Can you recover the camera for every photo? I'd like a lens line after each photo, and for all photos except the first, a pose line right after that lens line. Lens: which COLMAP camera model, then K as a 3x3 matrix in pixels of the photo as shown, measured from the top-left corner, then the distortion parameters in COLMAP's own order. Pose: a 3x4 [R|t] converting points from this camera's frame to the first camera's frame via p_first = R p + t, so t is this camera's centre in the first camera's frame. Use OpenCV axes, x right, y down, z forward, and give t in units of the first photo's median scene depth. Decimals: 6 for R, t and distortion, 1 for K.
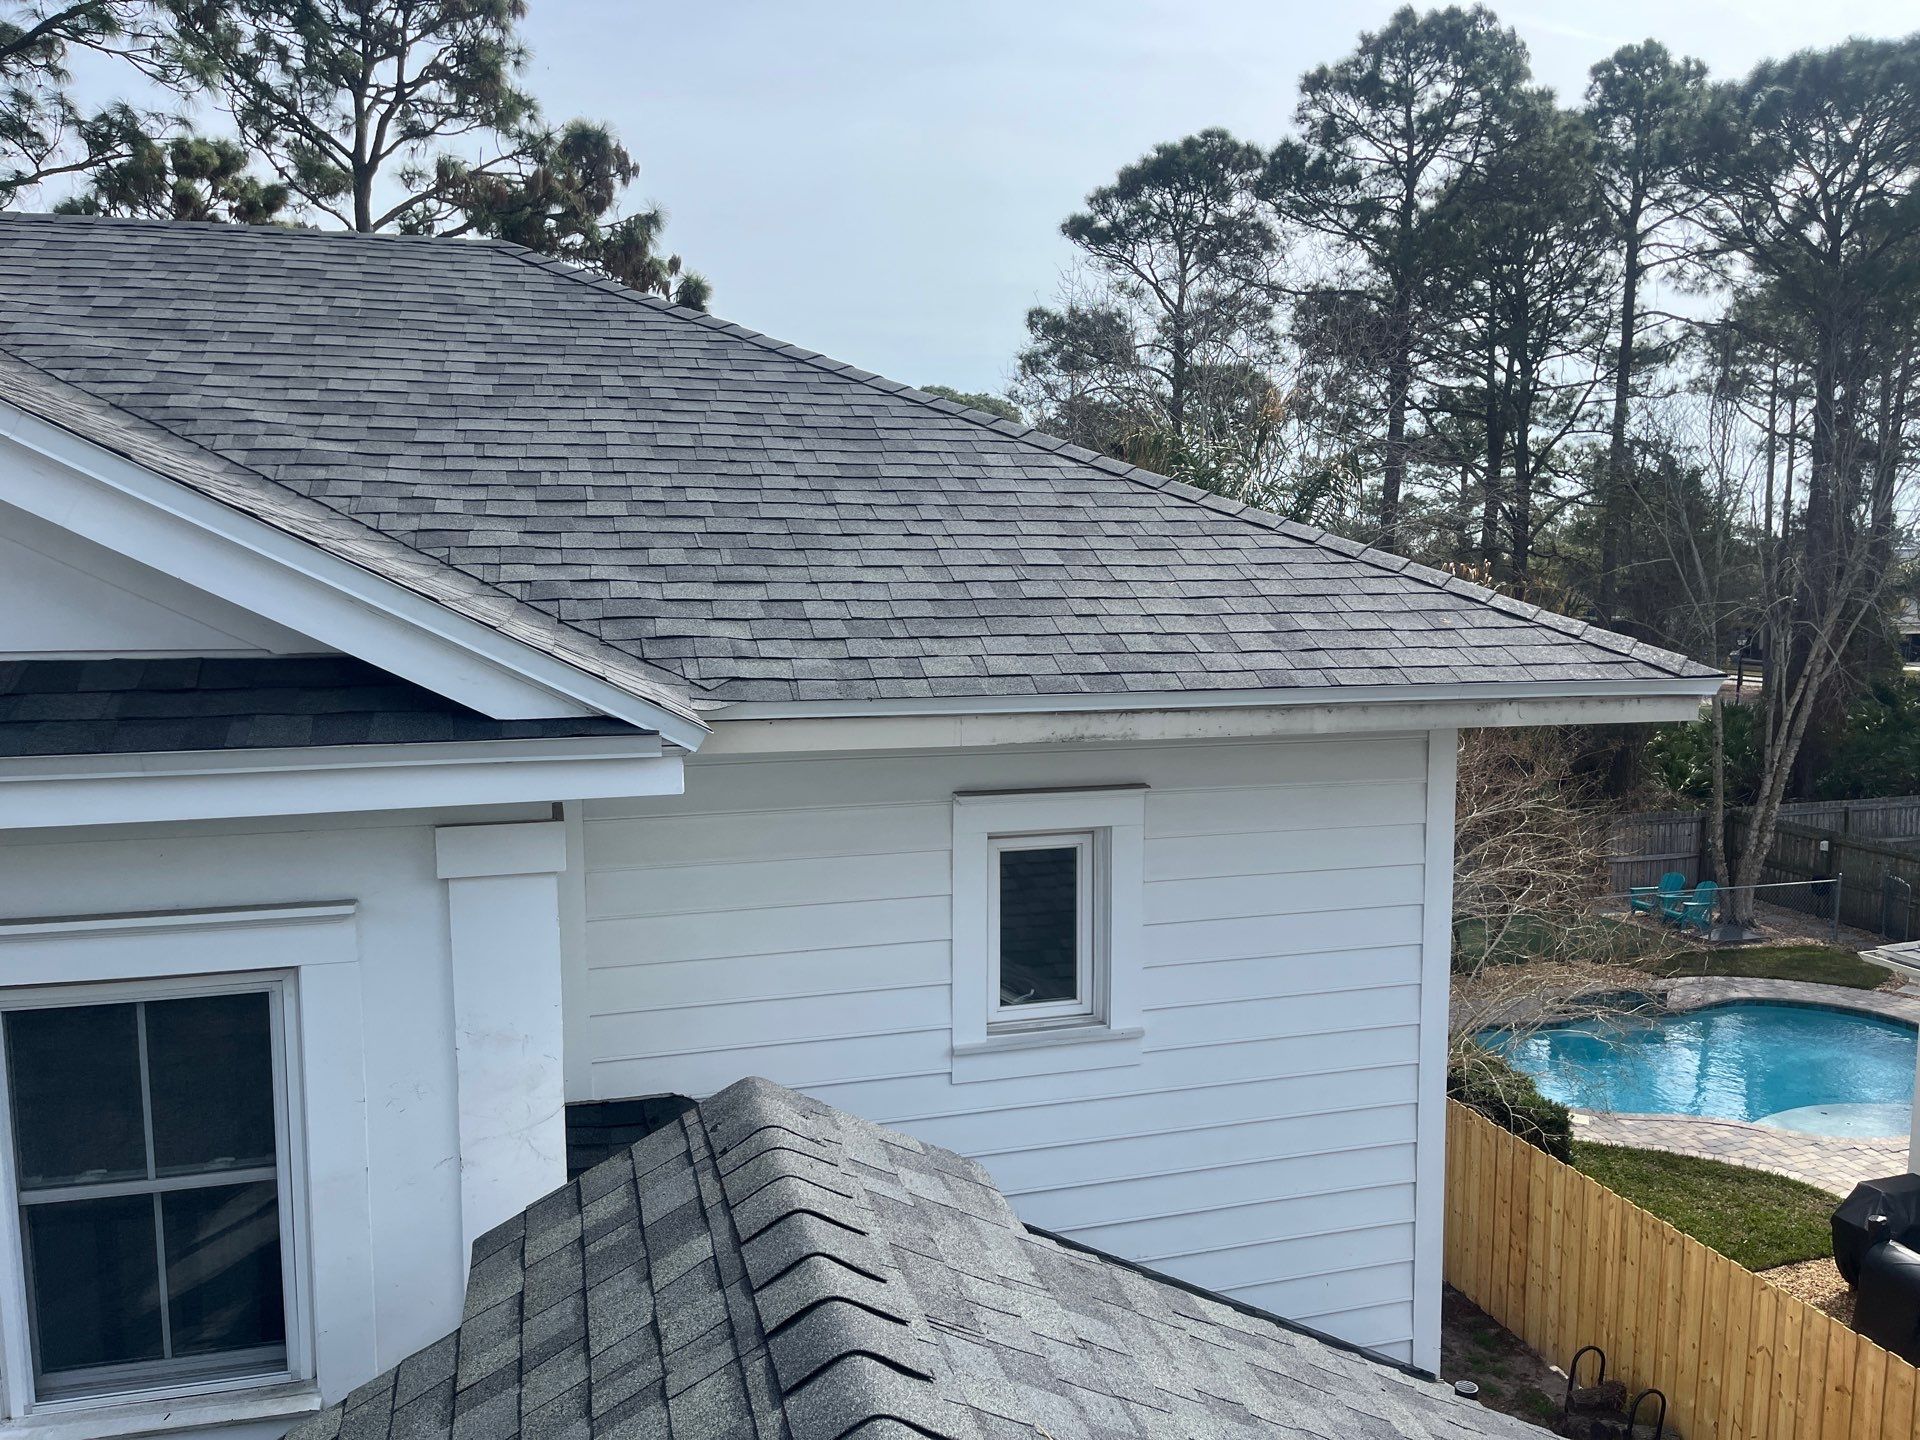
lens RADIAL K [[1458.5, 0, 964.1], [0, 1458.5, 724.9], [0, 0, 1]] dist [0.010098, -0.031096]
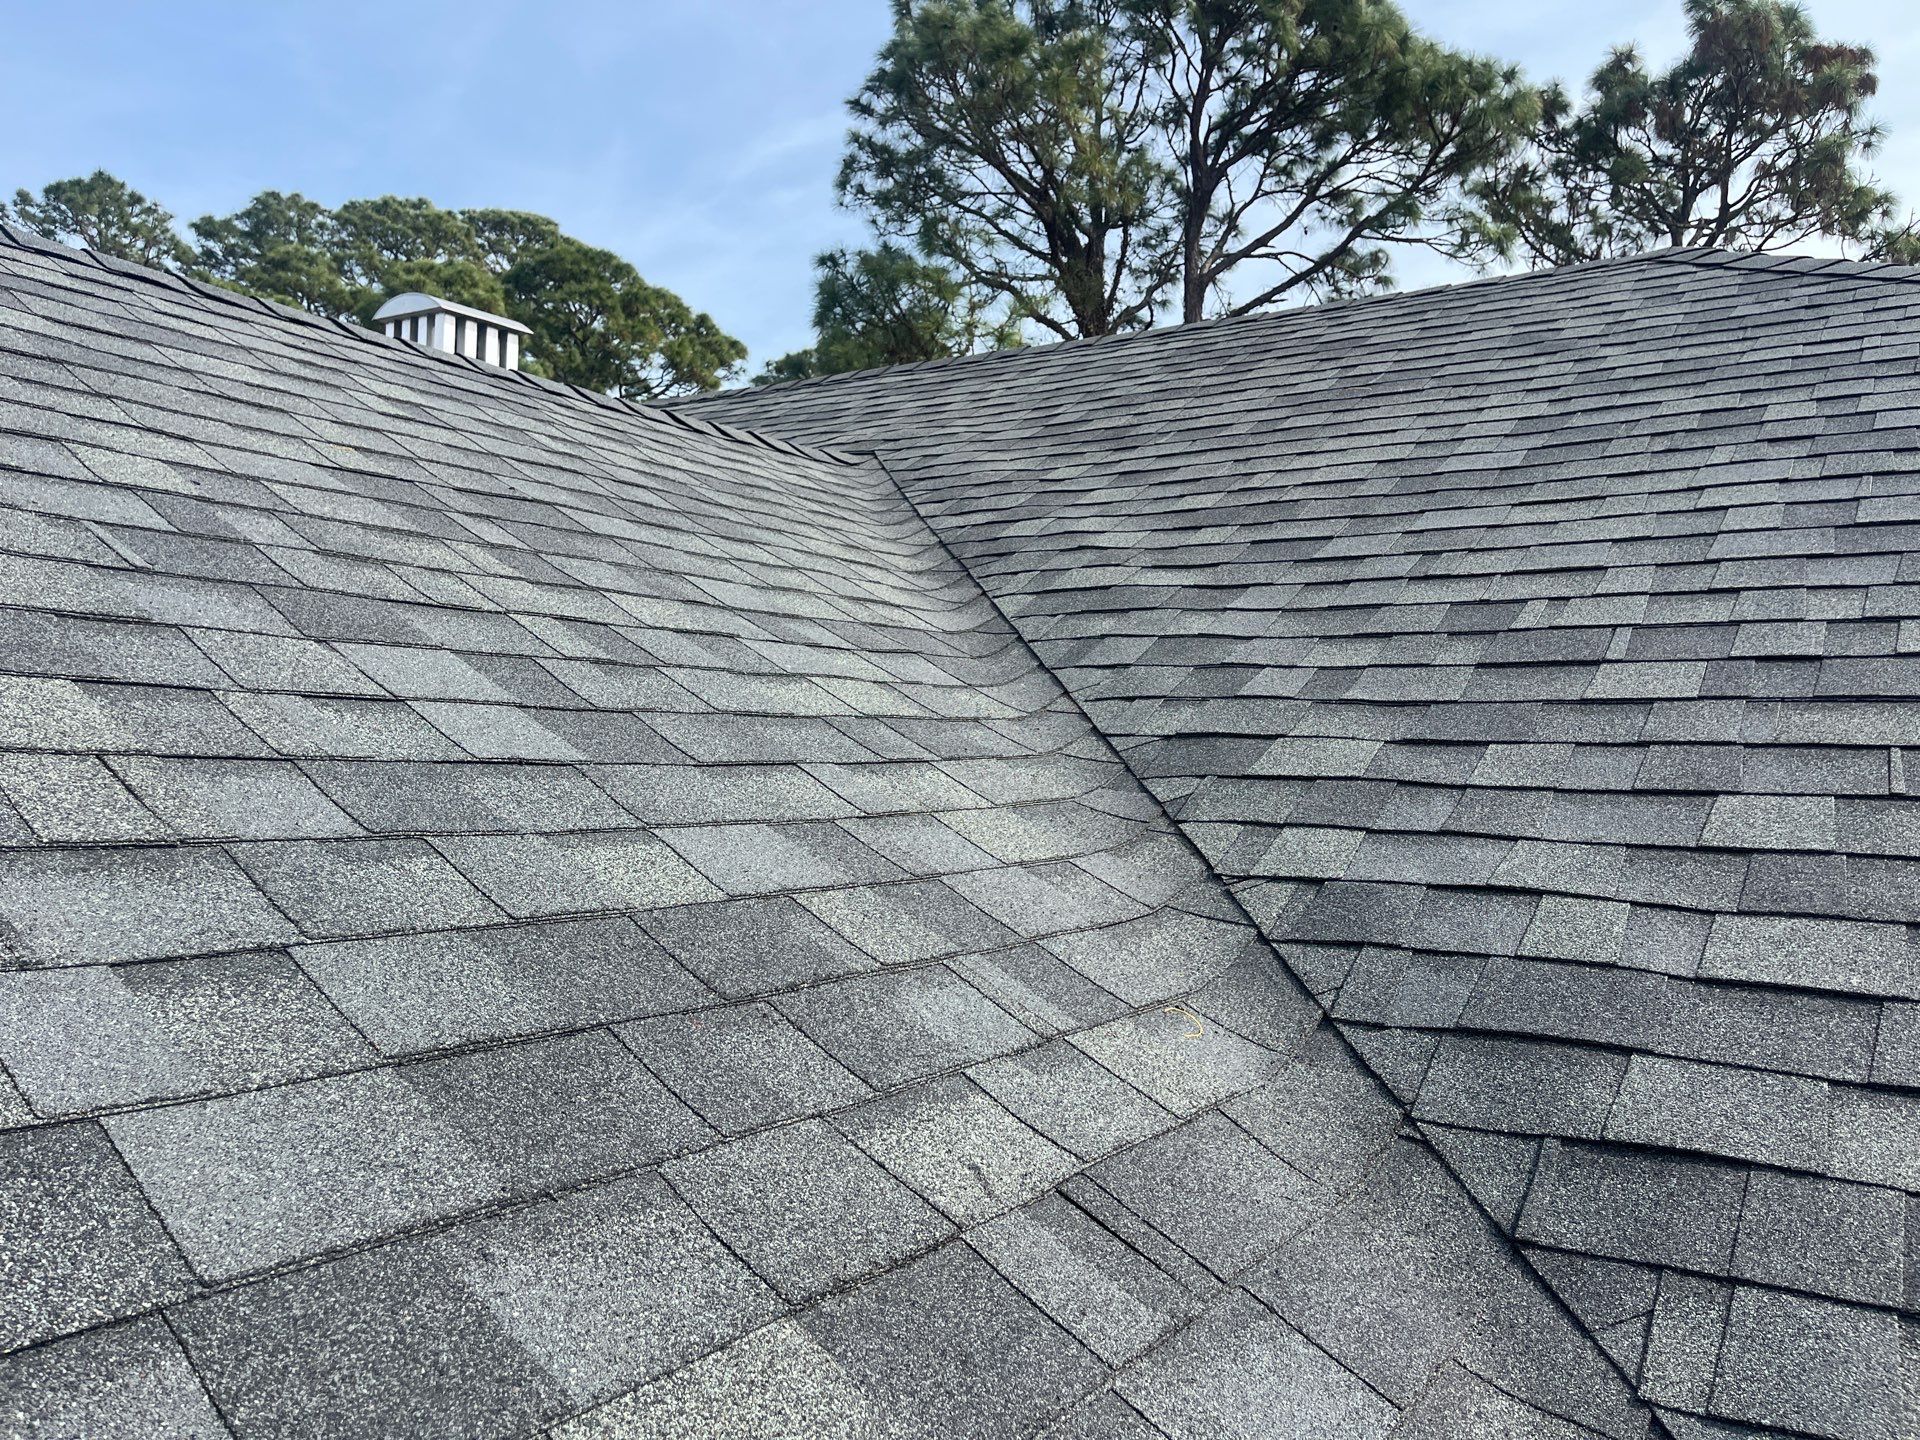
lens RADIAL K [[1458.5, 0, 960.1], [0, 1458.5, 734.1], [0, 0, 1]] dist [0.010098, -0.031096]
pose [[0.651588, 0.009387, -0.758515, -0.015733], [-0.094974, 0.993065, -0.069295, -0.020191], [0.752605, 0.117191, 0.647960, 0.137847]]
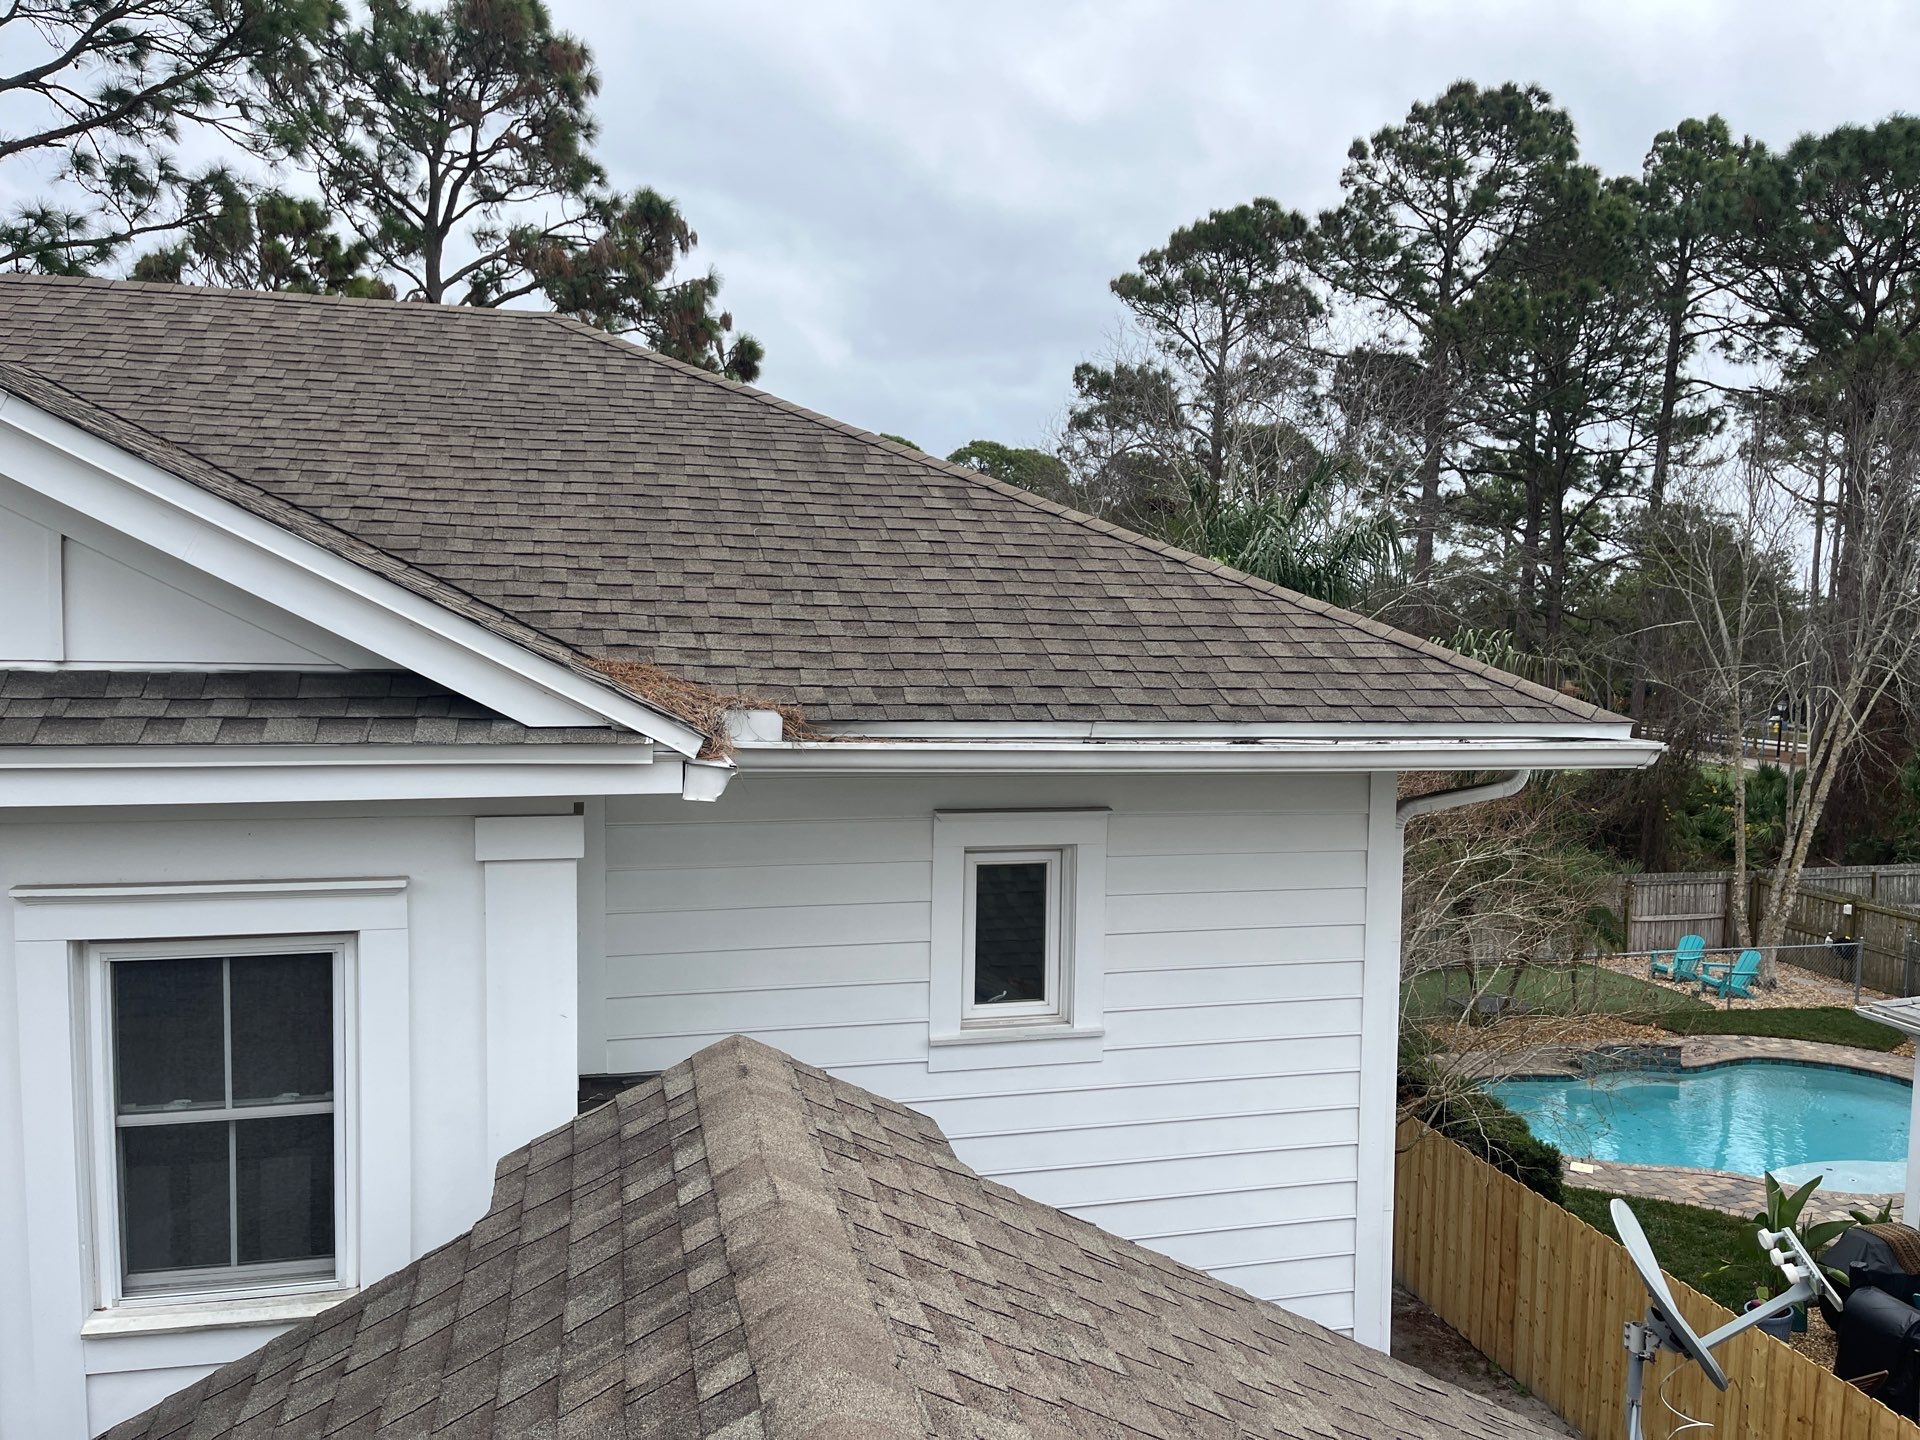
lens RADIAL K [[1458.5, 0, 969.8], [0, 1458.5, 714.3], [0, 0, 1]] dist [0.010098, -0.031096]
pose [[0.999360, 0.020359, -0.029408, 0.012113], [-0.021599, 0.998864, -0.042479, 0.004680], [0.028510, 0.043087, 0.998664, -0.029922]]
